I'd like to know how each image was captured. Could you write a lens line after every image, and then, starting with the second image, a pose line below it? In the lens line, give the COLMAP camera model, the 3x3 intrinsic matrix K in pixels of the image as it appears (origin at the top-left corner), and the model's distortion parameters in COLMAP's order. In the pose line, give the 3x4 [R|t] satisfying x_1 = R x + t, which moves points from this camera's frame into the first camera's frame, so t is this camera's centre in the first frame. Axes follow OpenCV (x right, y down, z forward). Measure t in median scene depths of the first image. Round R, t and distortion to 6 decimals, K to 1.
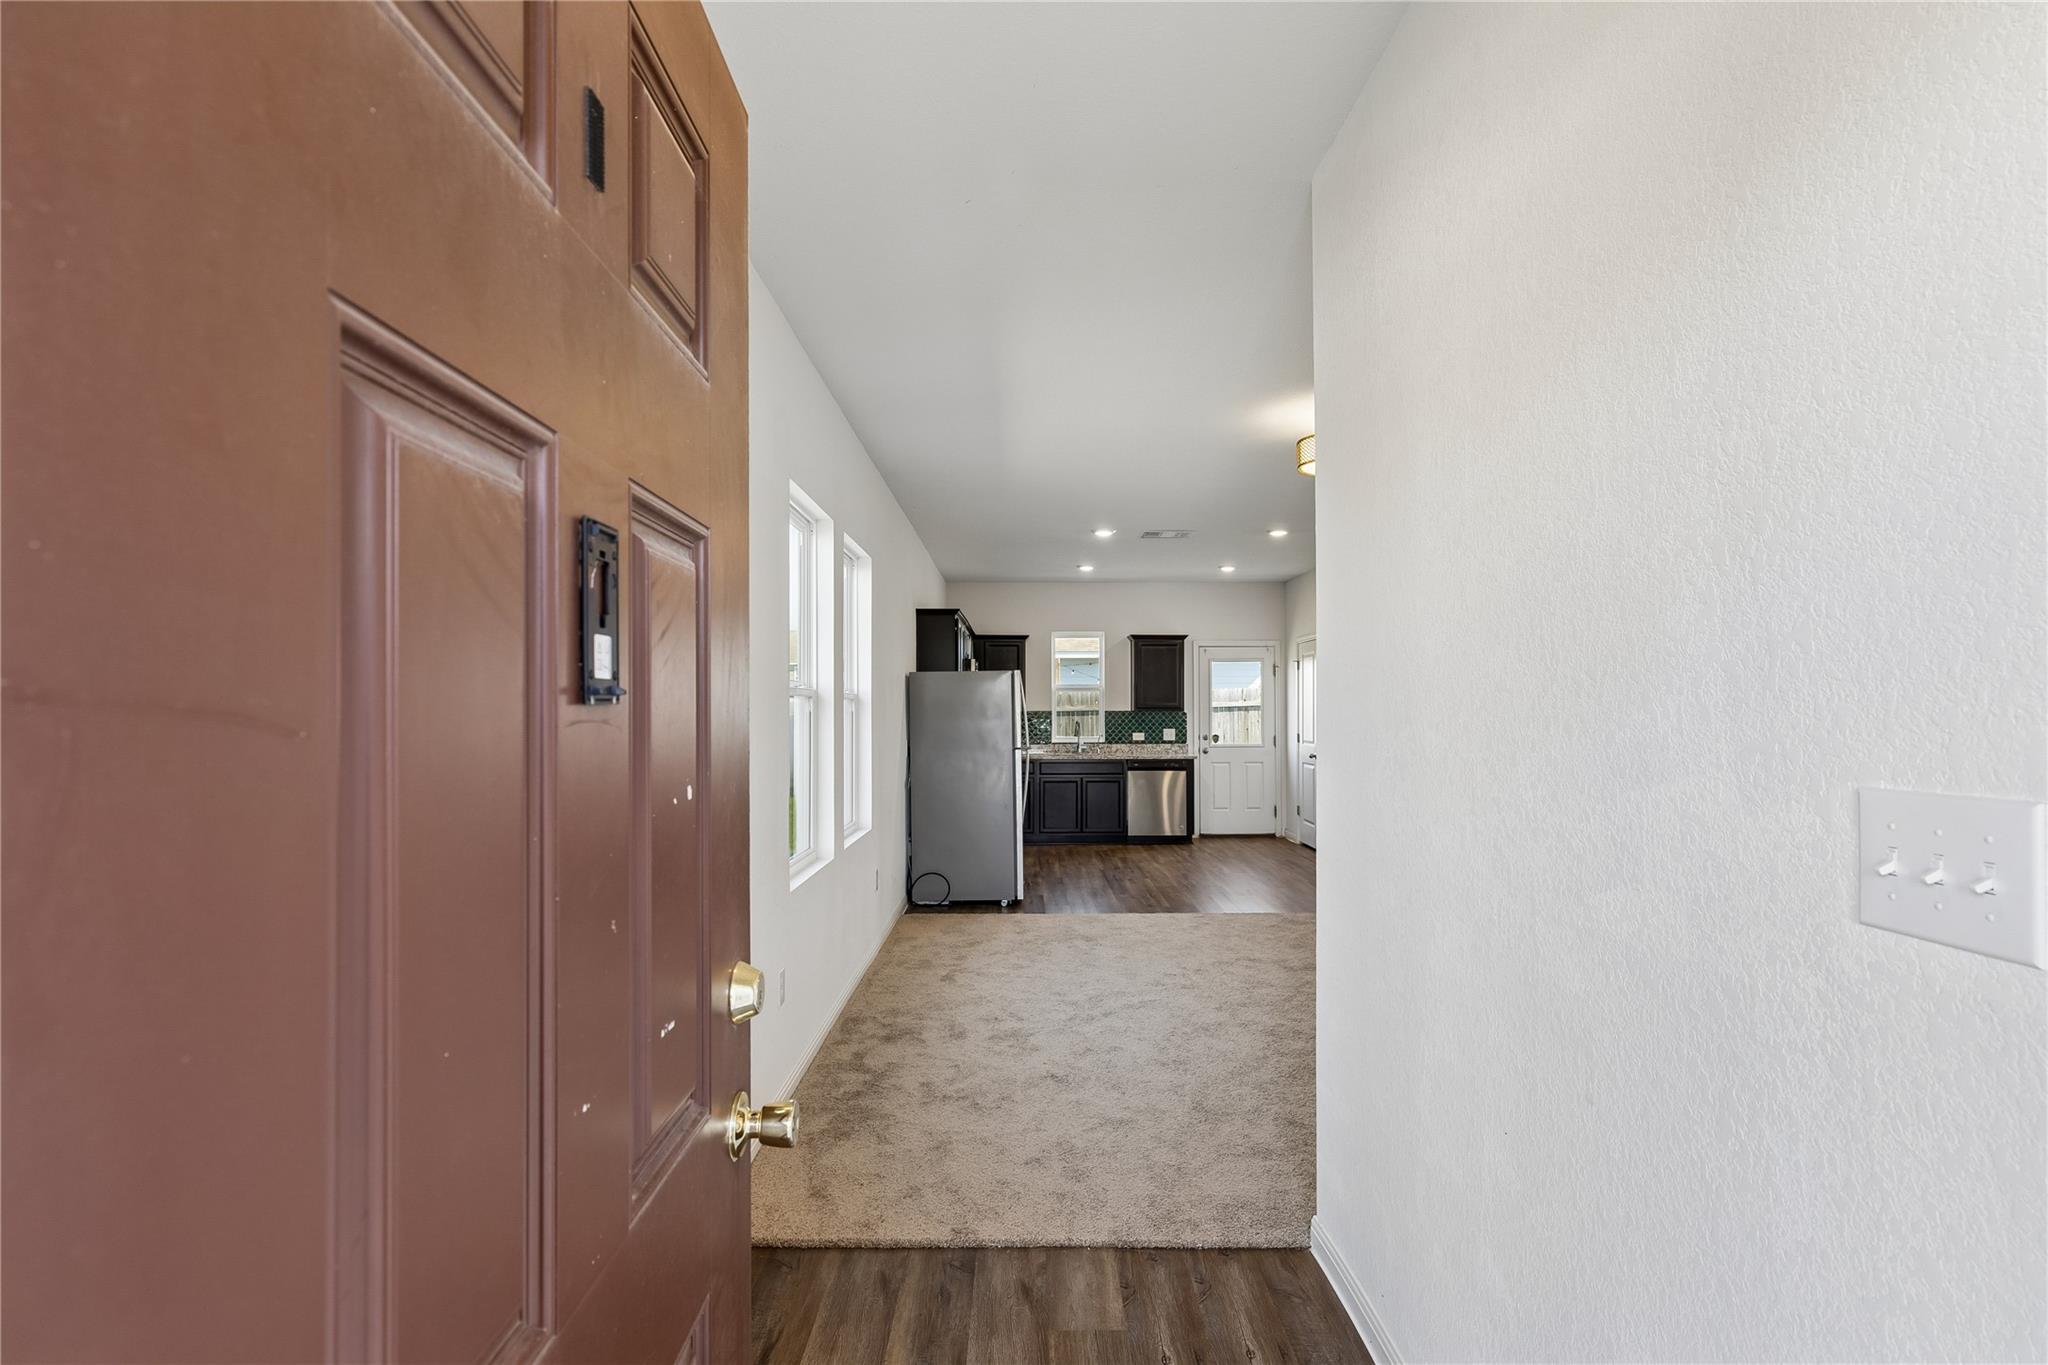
lens RADIAL K [[1032.9, 0, 1017.0], [0, 1032.9, 696.0], [0, 0, 1]] dist [0.003749, -0.002544]
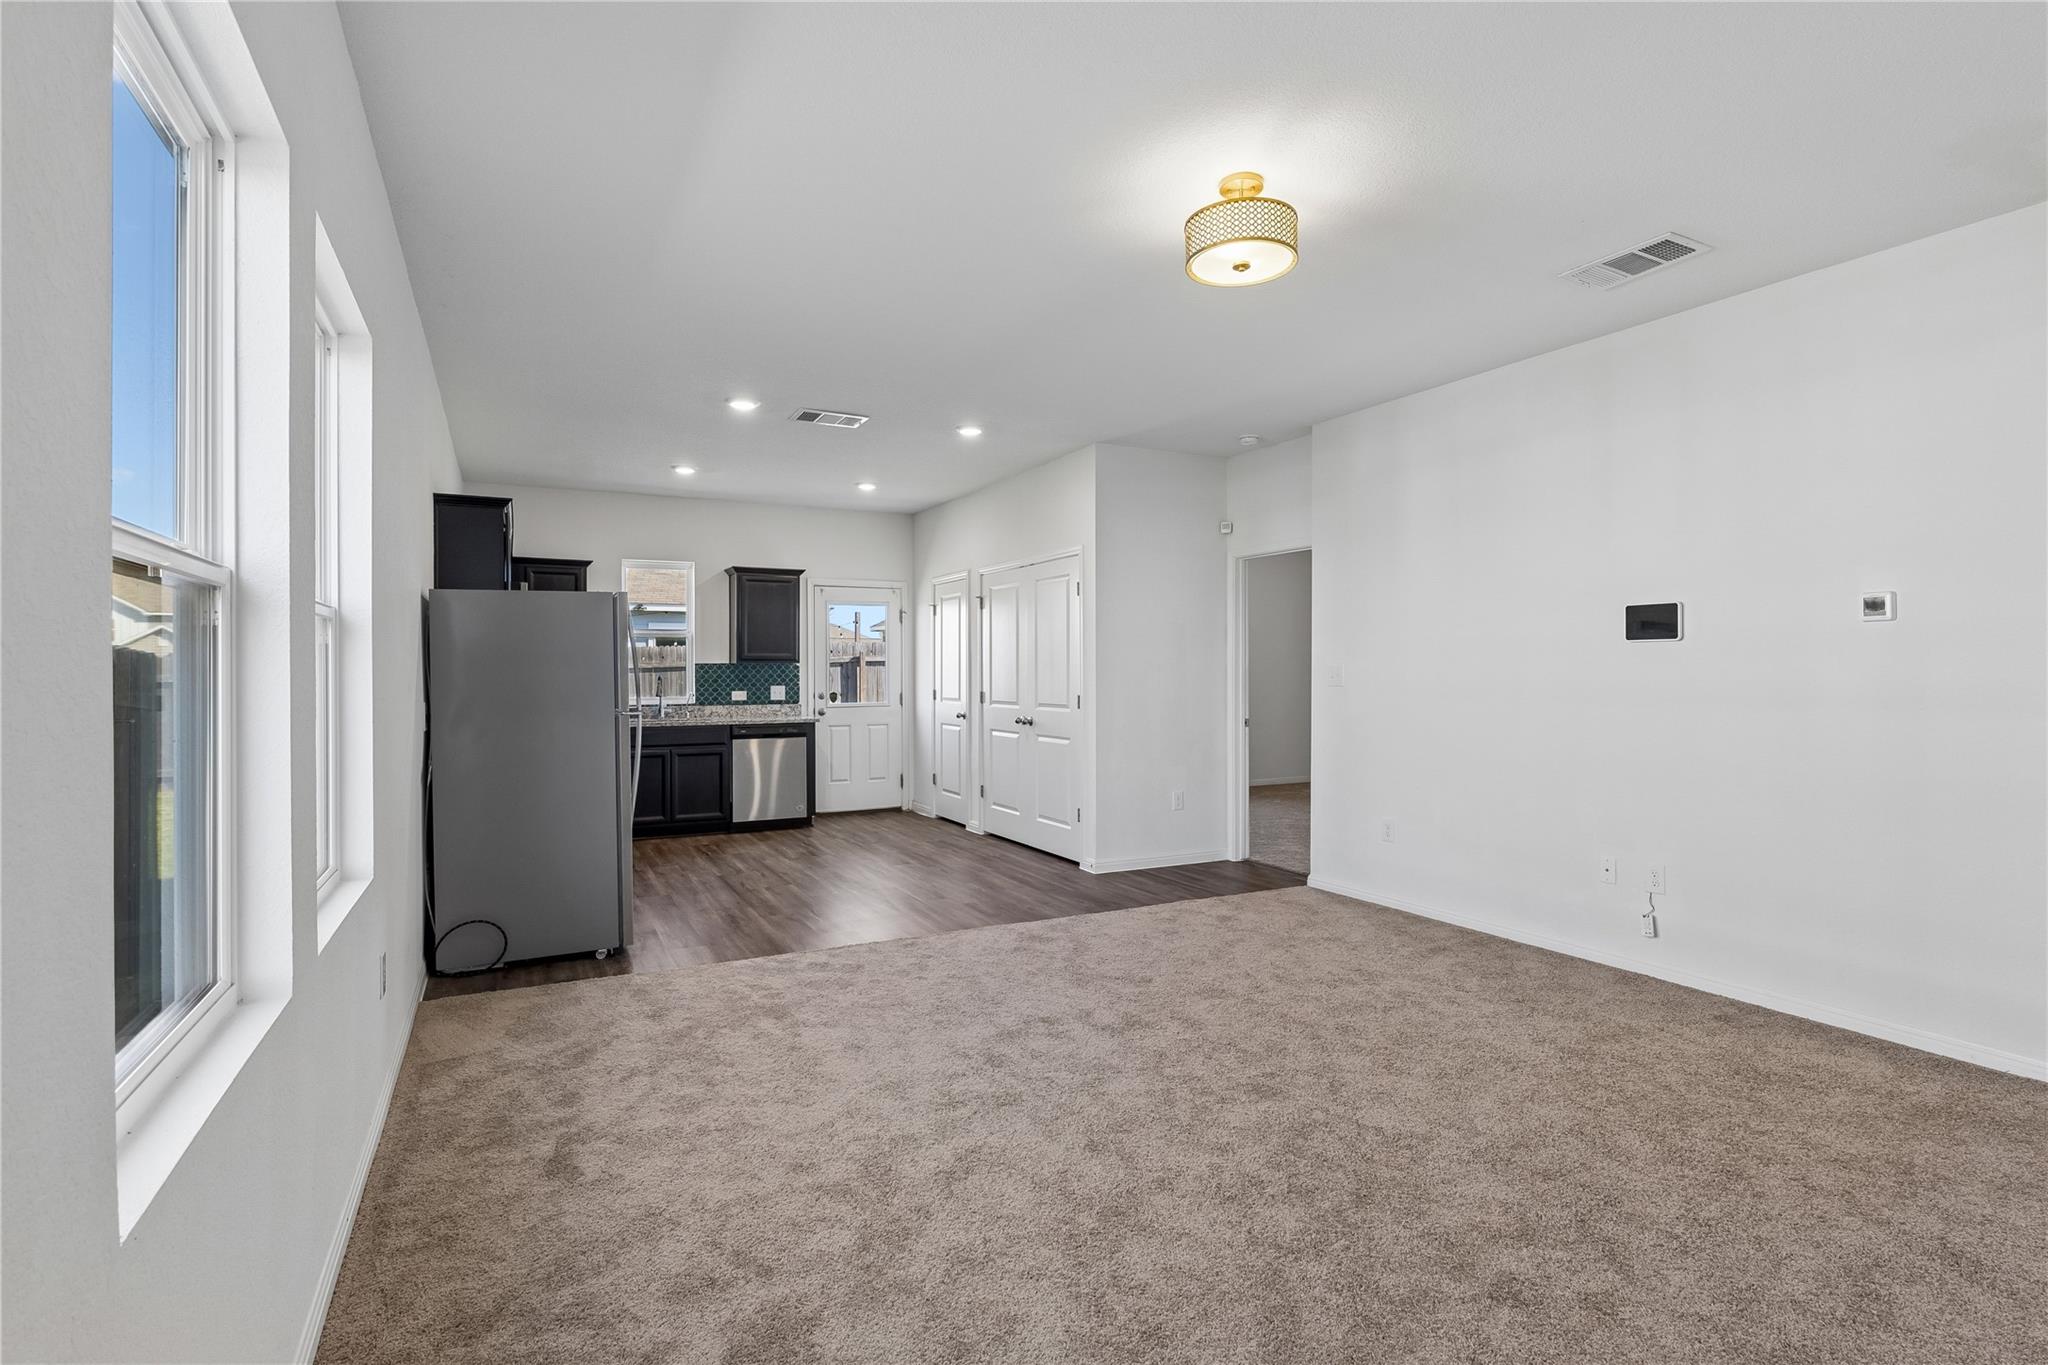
lens RADIAL K [[1032.9, 0, 1036.6], [0, 1032.9, 665.3], [0, 0, 1]] dist [0.003749, -0.002544]
pose [[0.892641, -0.000694, 0.450767, -0.039066], [-0.002869, 0.999970, 0.007220, 0.010018], [-0.450758, -0.007738, 0.892612, 0.198284]]
